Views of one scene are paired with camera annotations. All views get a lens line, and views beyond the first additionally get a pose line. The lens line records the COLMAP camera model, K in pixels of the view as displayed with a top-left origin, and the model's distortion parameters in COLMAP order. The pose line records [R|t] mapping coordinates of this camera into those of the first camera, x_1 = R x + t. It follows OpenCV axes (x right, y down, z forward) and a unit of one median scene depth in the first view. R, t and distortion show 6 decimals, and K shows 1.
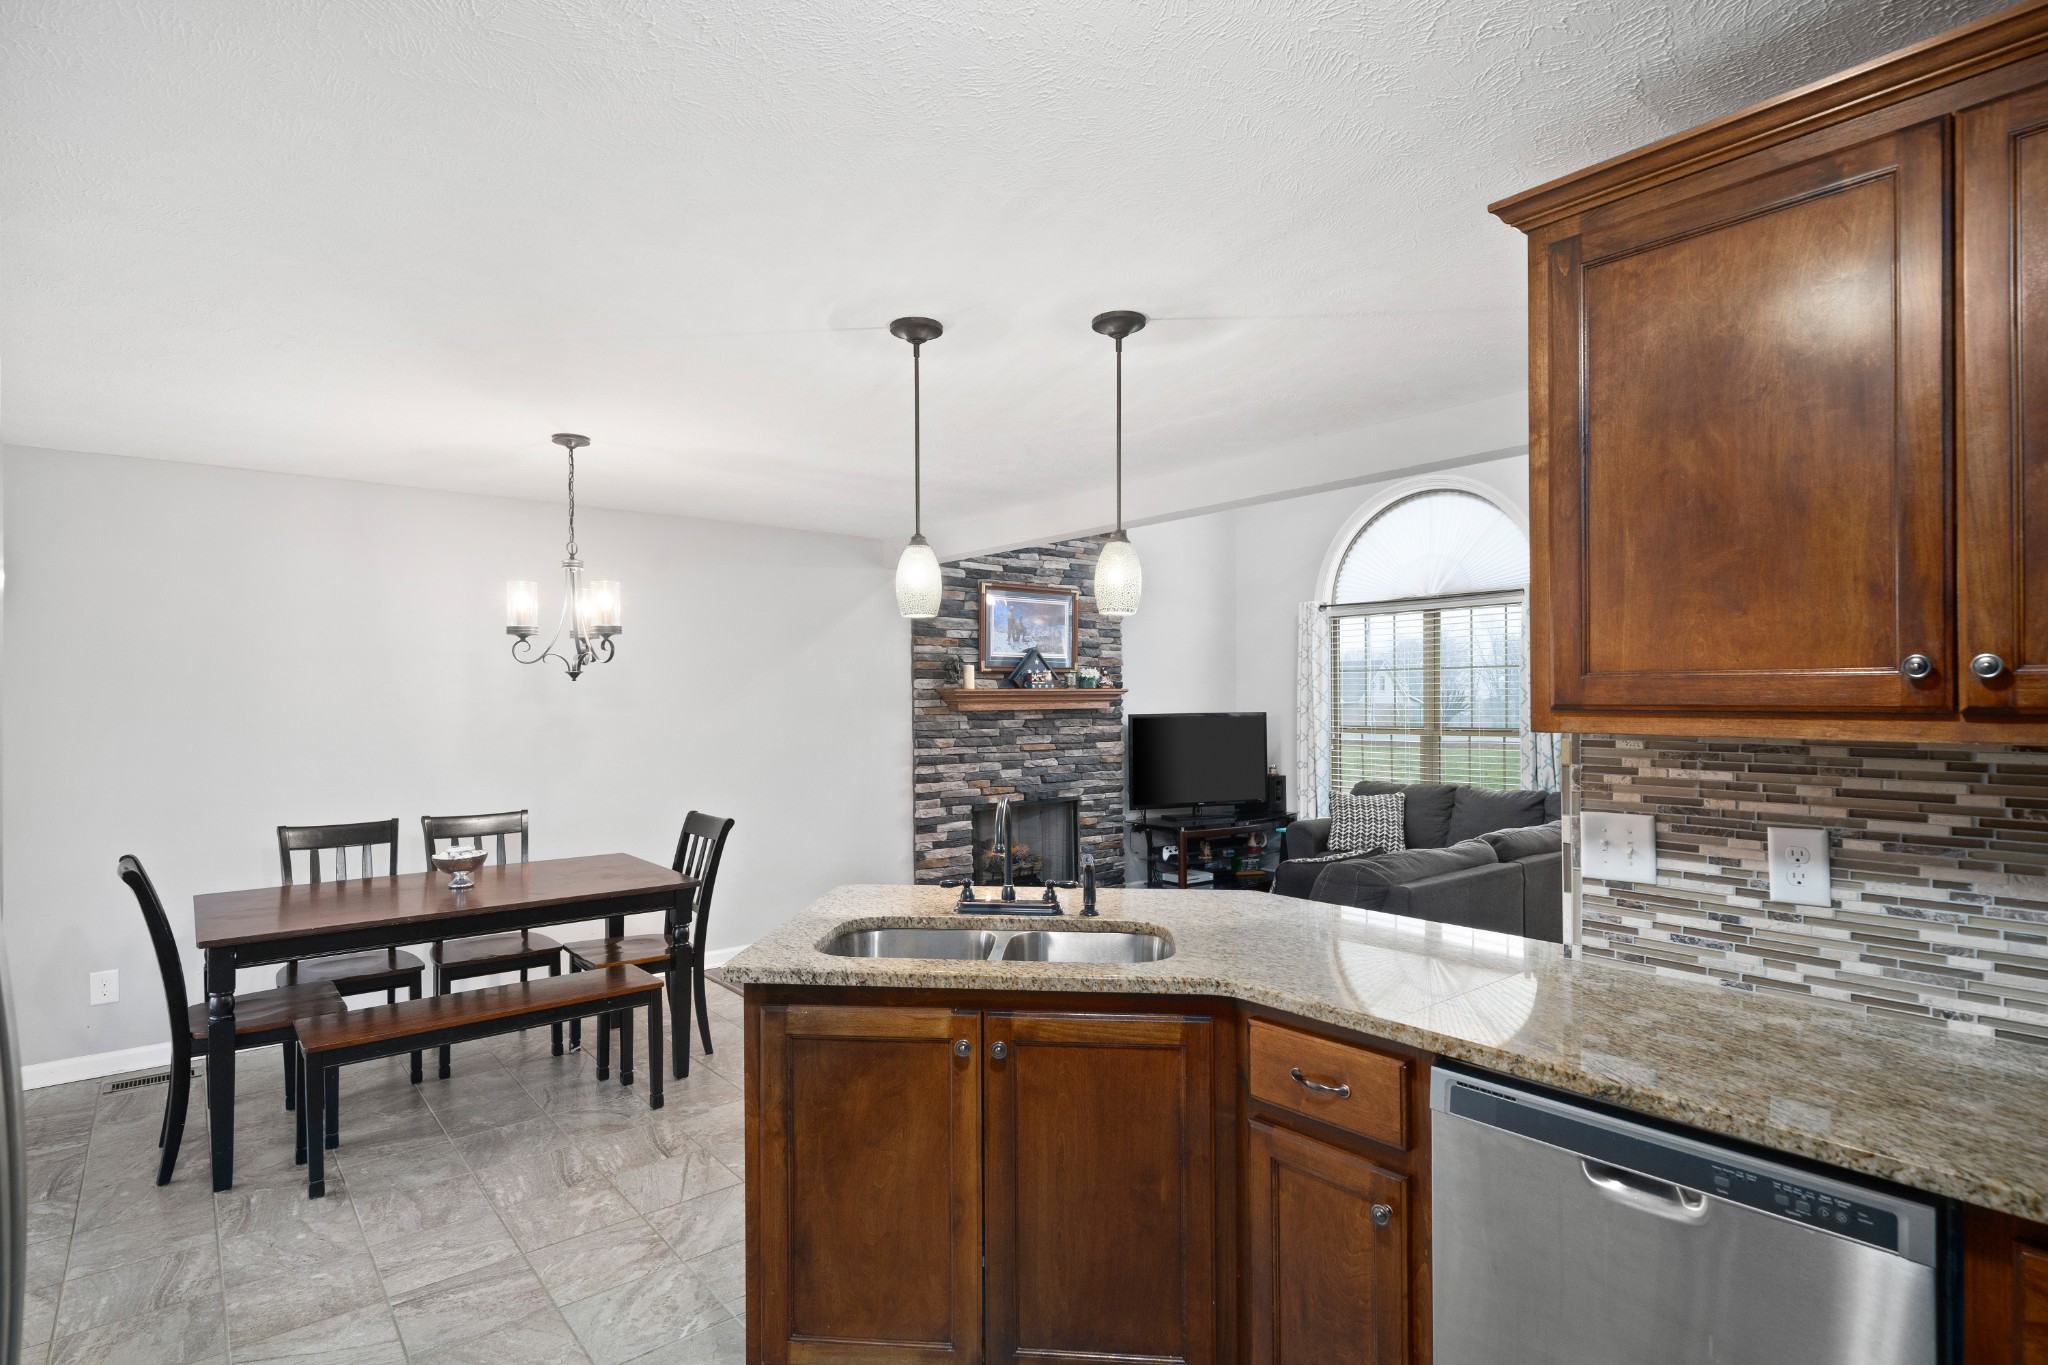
lens RADIAL K [[1046.2, 0, 1013.5], [0, 1046.2, 698.2], [0, 0, 1]] dist [0.006701, 0.001106]
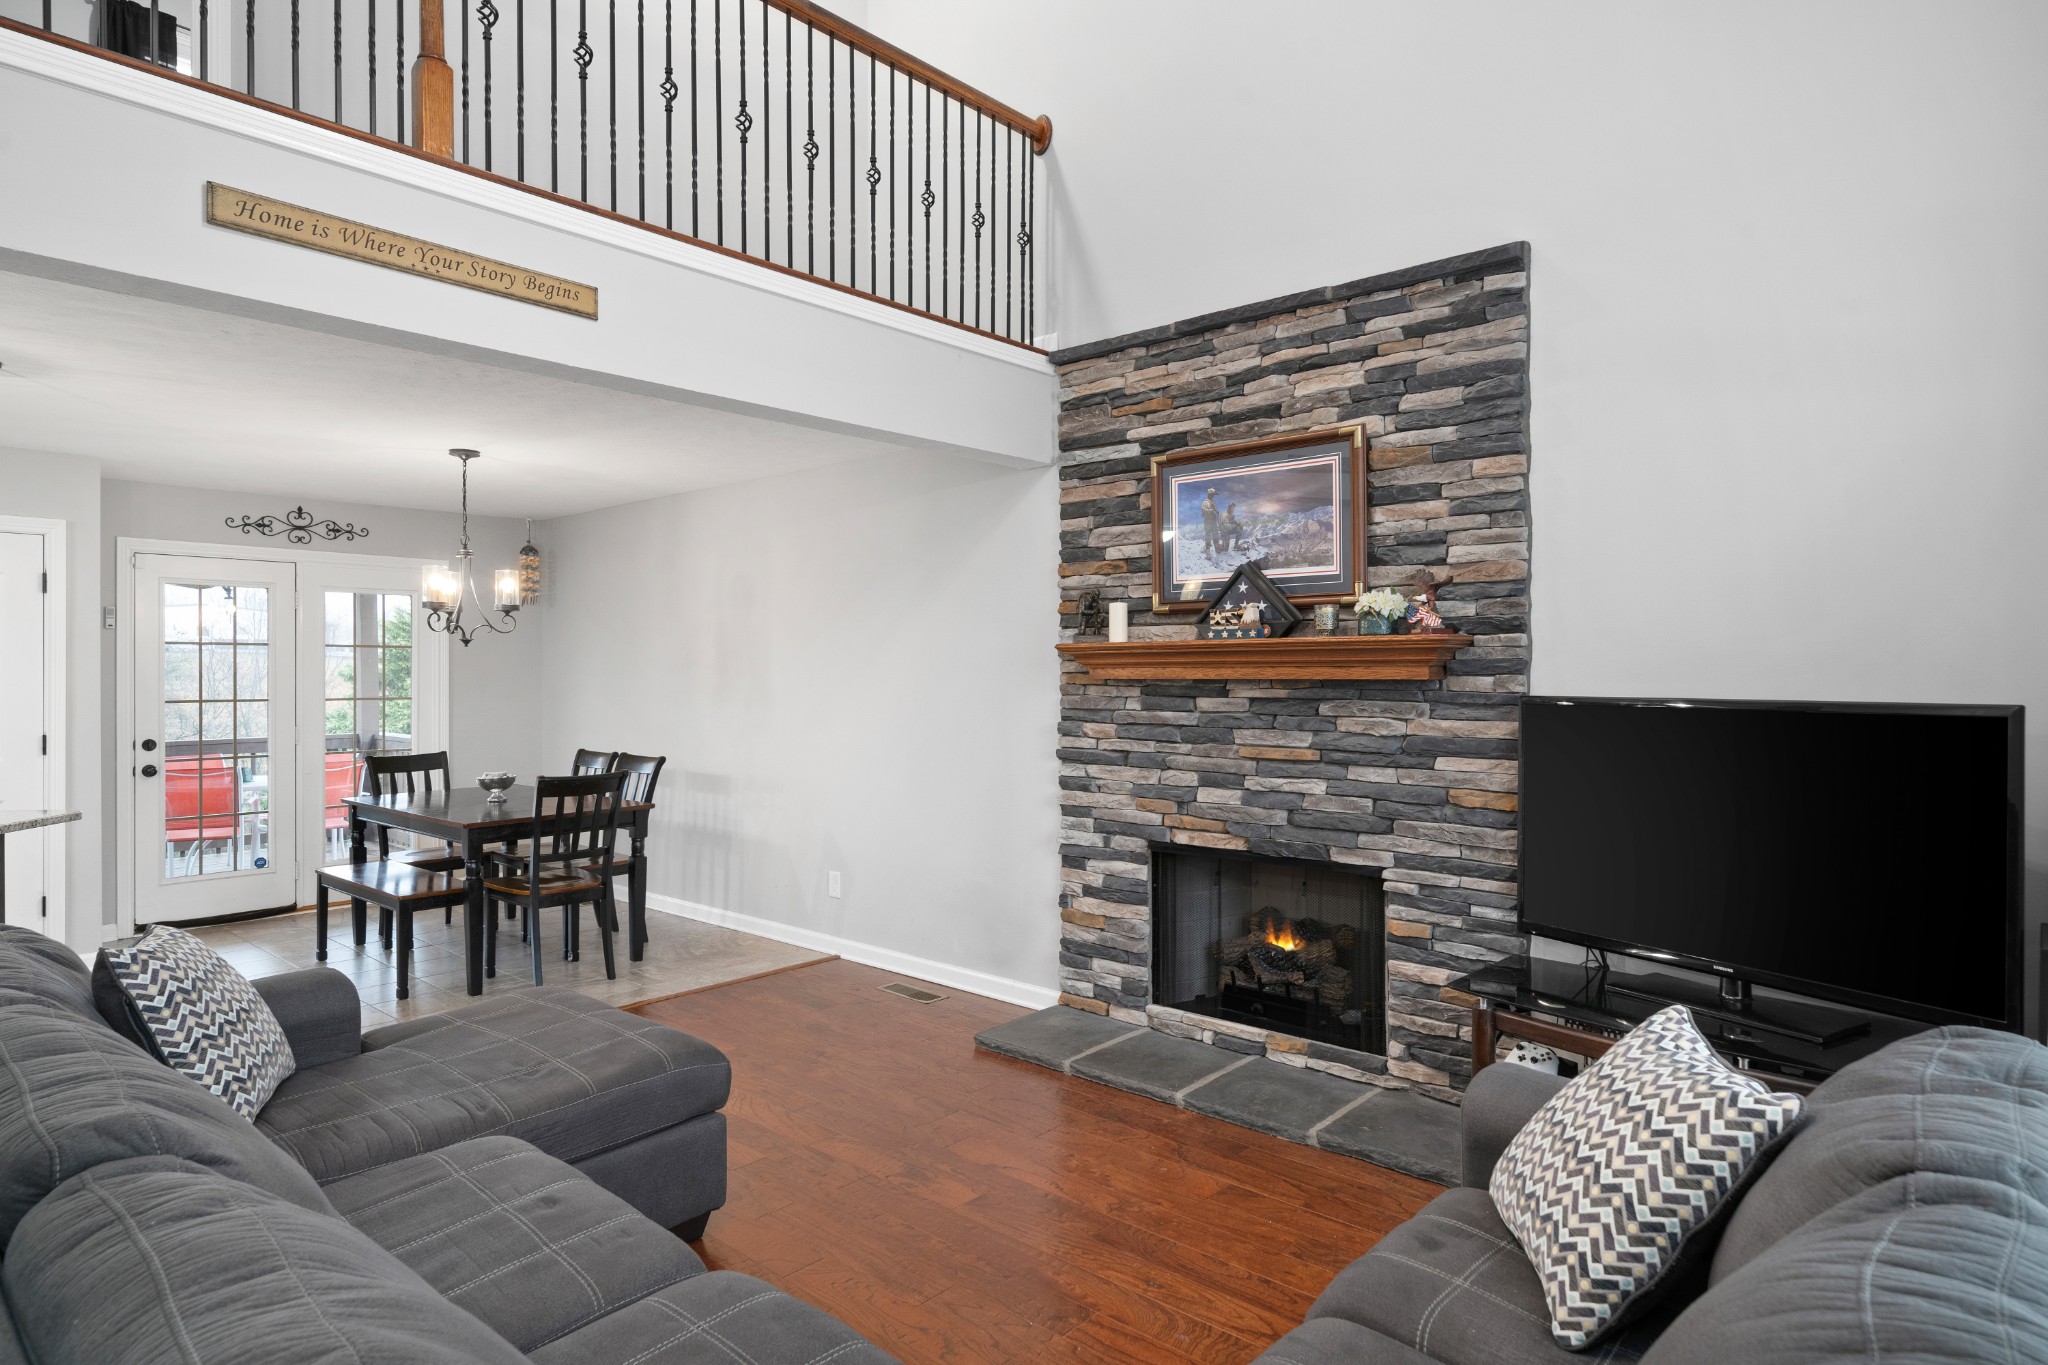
lens RADIAL K [[1132.6, 0, 1015.8], [0, 1132.6, 679.9], [0, 0, 1]] dist [0.000163, 0.003143]
pose [[0.158337, 0.014036, -0.987285, 0.575881], [0.000548, 0.999898, 0.014303, 0.003054], [0.987385, -0.002805, 0.158313, 0.824882]]
